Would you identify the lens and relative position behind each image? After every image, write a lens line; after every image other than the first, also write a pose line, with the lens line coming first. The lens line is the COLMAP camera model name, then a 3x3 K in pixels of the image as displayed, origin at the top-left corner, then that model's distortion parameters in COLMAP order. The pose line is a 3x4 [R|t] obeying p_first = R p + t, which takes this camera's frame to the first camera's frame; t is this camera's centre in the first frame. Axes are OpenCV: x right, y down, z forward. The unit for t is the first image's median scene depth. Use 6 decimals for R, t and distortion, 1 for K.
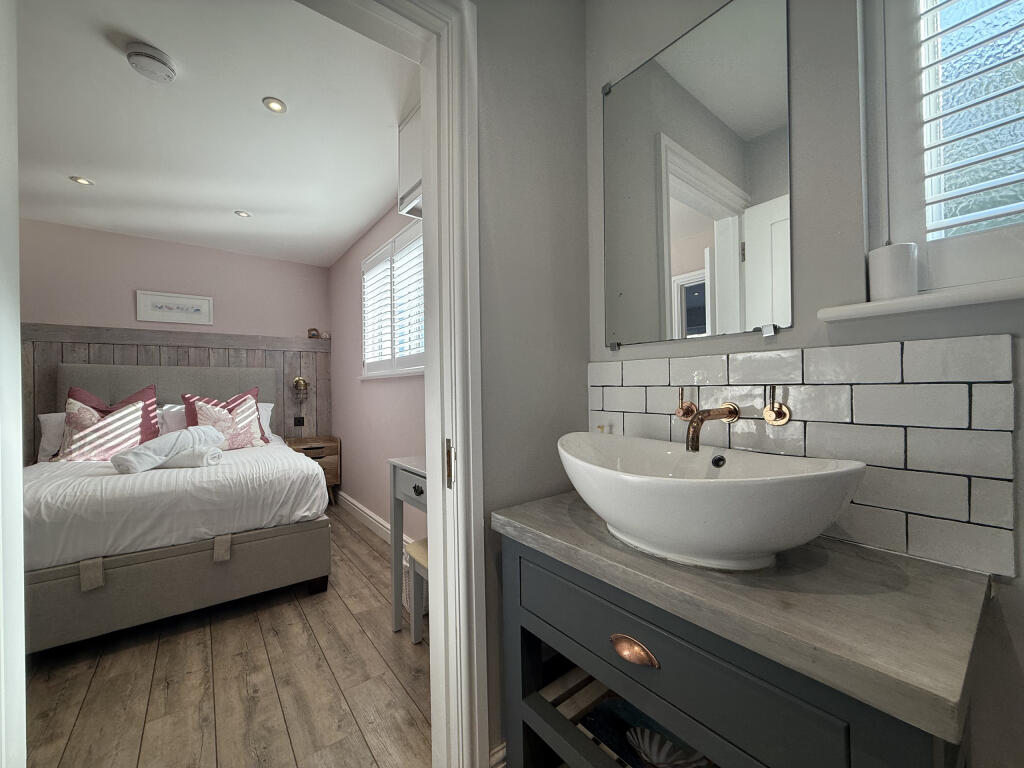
lens RADIAL K [[404.2, 0, 512.0], [0, 404.2, 384.0], [0, 0, 1]] dist [0.000765, 0.000221]
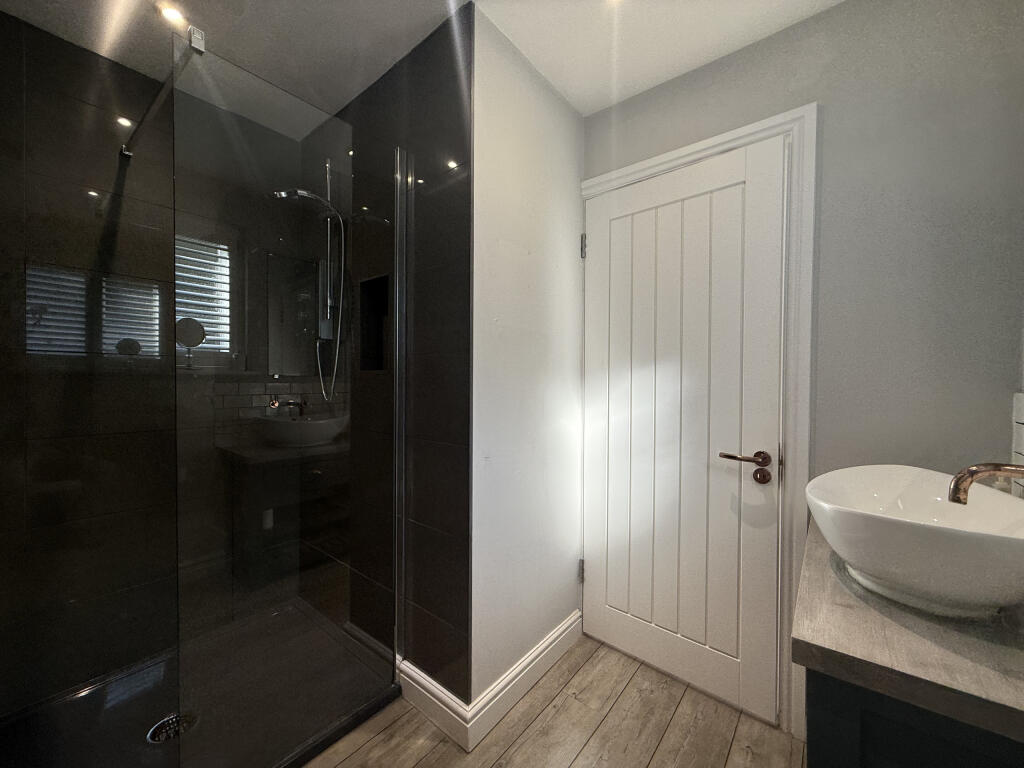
lens RADIAL K [[404.2, 0, 512.0], [0, 404.2, 384.0], [0, 0, 1]] dist [0.000765, 0.000221]
pose [[0.234836, 0.030165, -0.971567, 0.620608], [0.007963, 0.999425, 0.032955, -0.088063], [0.972002, -0.015475, 0.234461, -0.138609]]
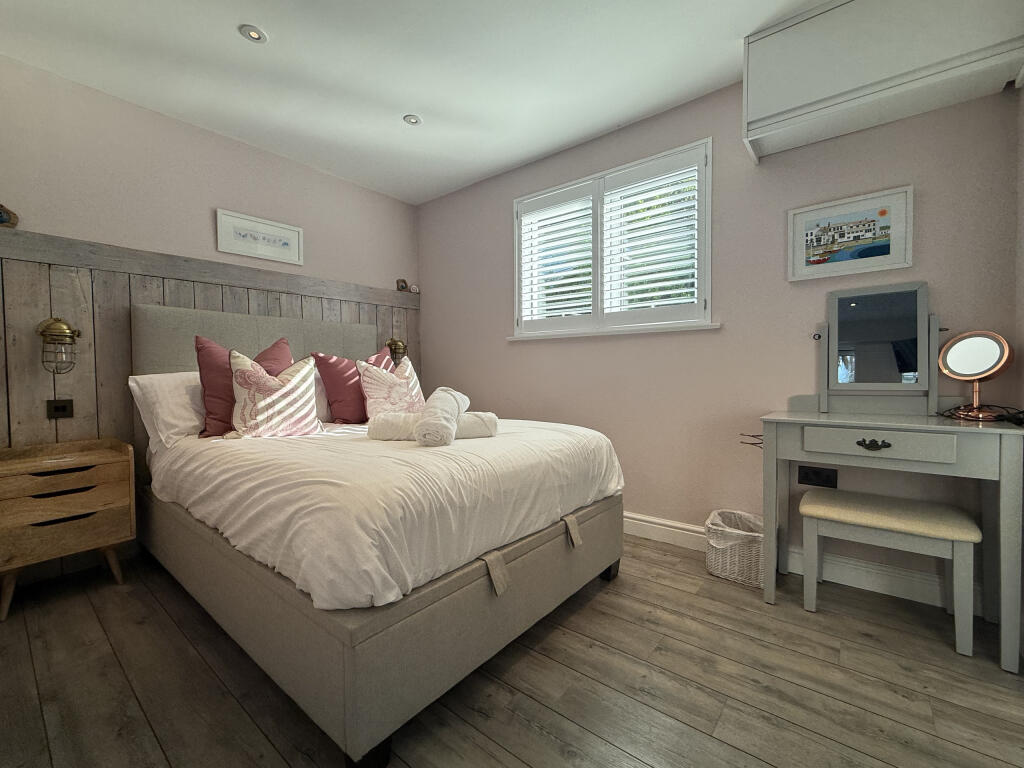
lens RADIAL K [[431.9, 0, 512.0], [0, 431.9, 384.0], [0, 0, 1]] dist [0.002945, 0.000347]
pose [[0.971371, 0.000214, 0.237569, -0.826783], [-0.011277, 0.998914, 0.045208, 0.055319], [-0.237301, -0.046593, 0.970318, 0.156102]]
